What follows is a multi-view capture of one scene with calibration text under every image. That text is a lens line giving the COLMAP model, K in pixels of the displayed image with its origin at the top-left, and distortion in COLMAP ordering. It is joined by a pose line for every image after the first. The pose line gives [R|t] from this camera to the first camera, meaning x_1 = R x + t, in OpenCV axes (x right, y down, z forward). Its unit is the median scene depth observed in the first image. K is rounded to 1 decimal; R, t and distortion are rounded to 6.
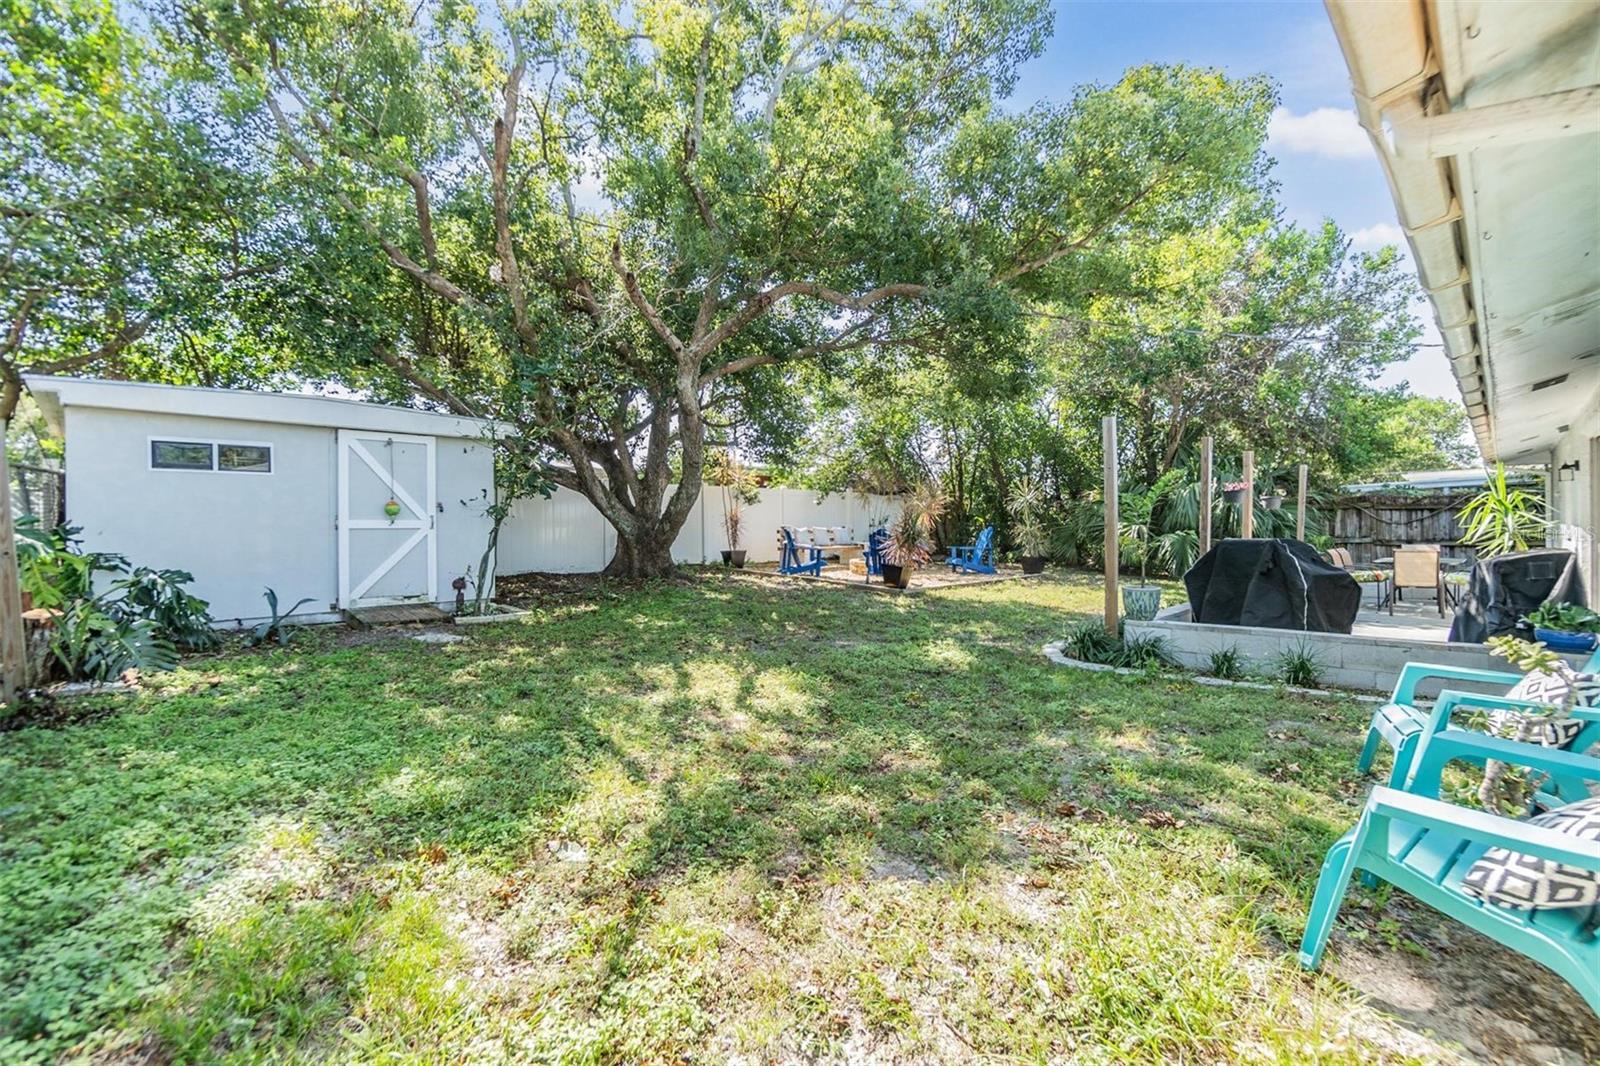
lens RADIAL K [[698.0, 0, 800.1], [0, 698.0, 535.3], [0, 0, 1]] dist [-0.005950, 0.001546]
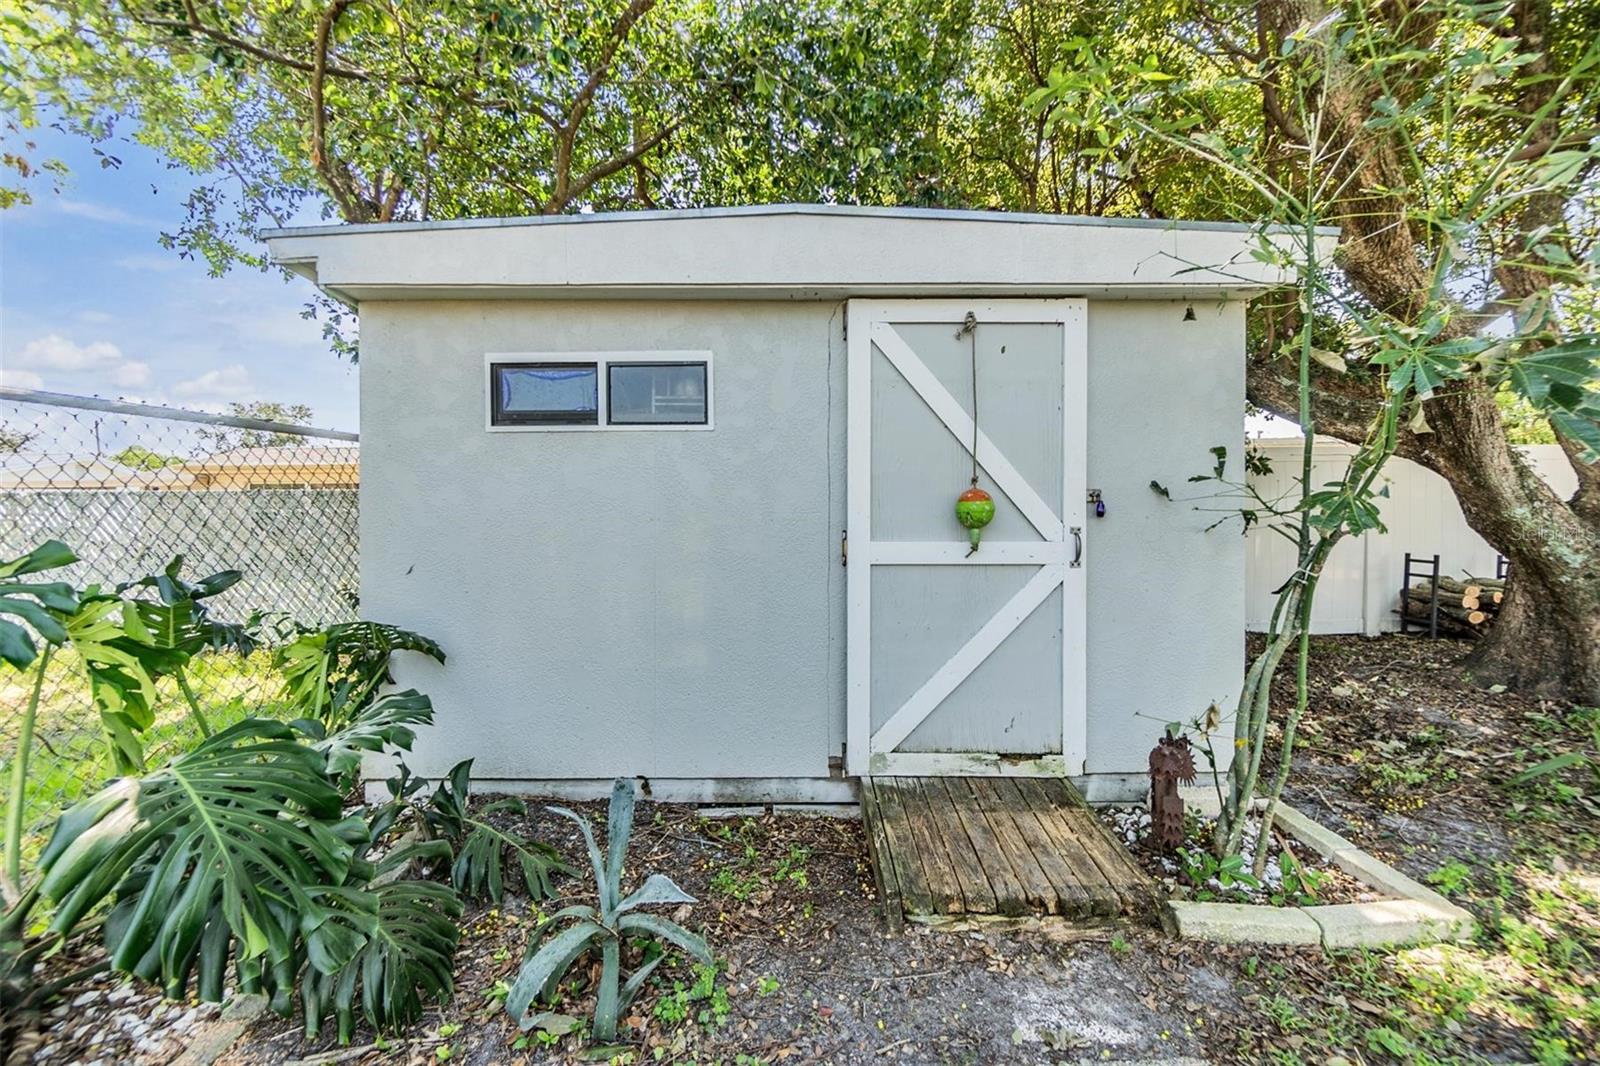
lens RADIAL K [[698.0, 0, 797.5], [0, 698.0, 537.9], [0, 0, 1]] dist [-0.005950, 0.001546]
pose [[0.708028, 0.004621, -0.706169, -0.405963], [-0.010726, 0.999934, -0.004211, -0.021399], [0.706103, 0.010556, 0.708031, 0.698695]]
